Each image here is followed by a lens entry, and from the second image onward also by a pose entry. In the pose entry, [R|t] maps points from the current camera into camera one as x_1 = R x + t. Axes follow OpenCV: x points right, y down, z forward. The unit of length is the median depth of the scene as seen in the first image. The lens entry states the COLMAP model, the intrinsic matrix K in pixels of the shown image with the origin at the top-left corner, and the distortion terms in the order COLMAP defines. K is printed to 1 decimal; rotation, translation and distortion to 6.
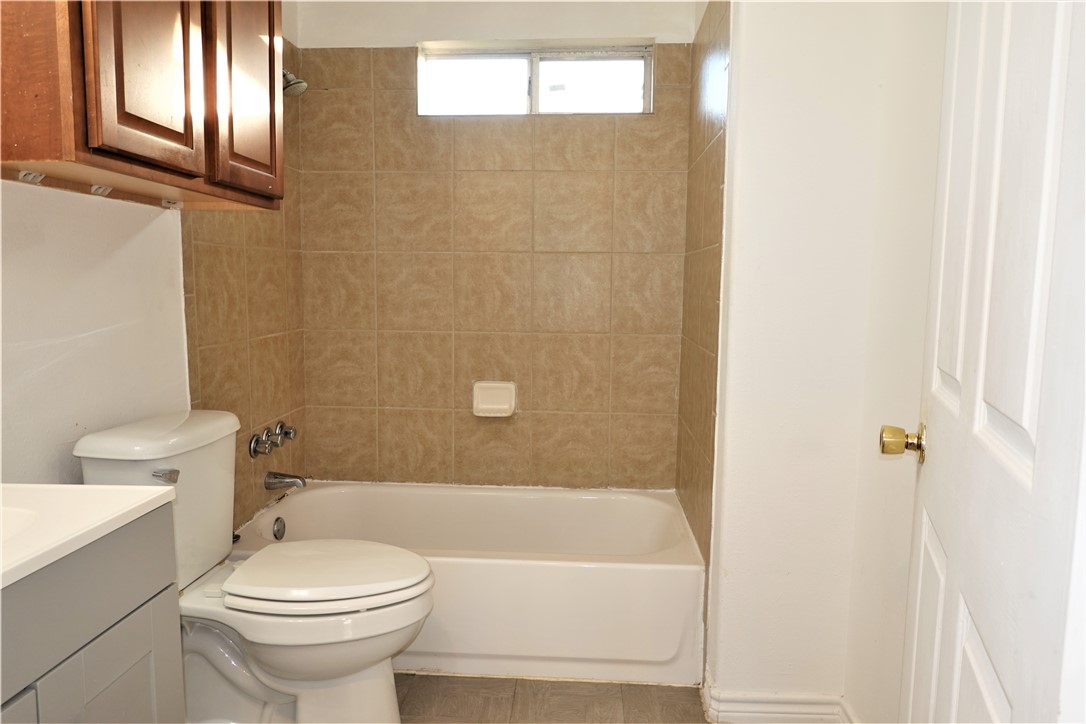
lens RADIAL K [[733.8, 0, 541.7], [0, 733.8, 356.2], [0, 0, 1]] dist [0.003890, 0.004132]
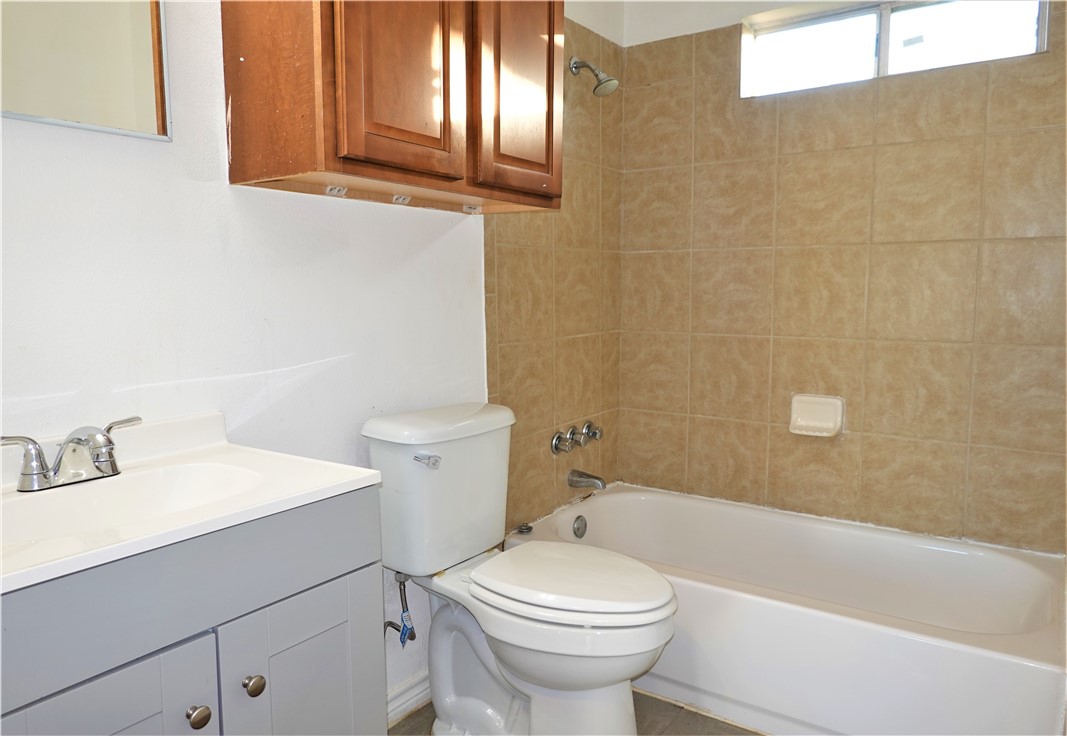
lens RADIAL K [[745.4, 0, 534.8], [0, 745.4, 362.0], [0, 0, 1]] dist [-0.001855, 0.003126]
pose [[0.862486, 0.040347, -0.504470, 0.091815], [-0.041039, 0.999110, 0.009745, 0.000625], [0.504414, 0.012298, 0.863374, 0.076019]]
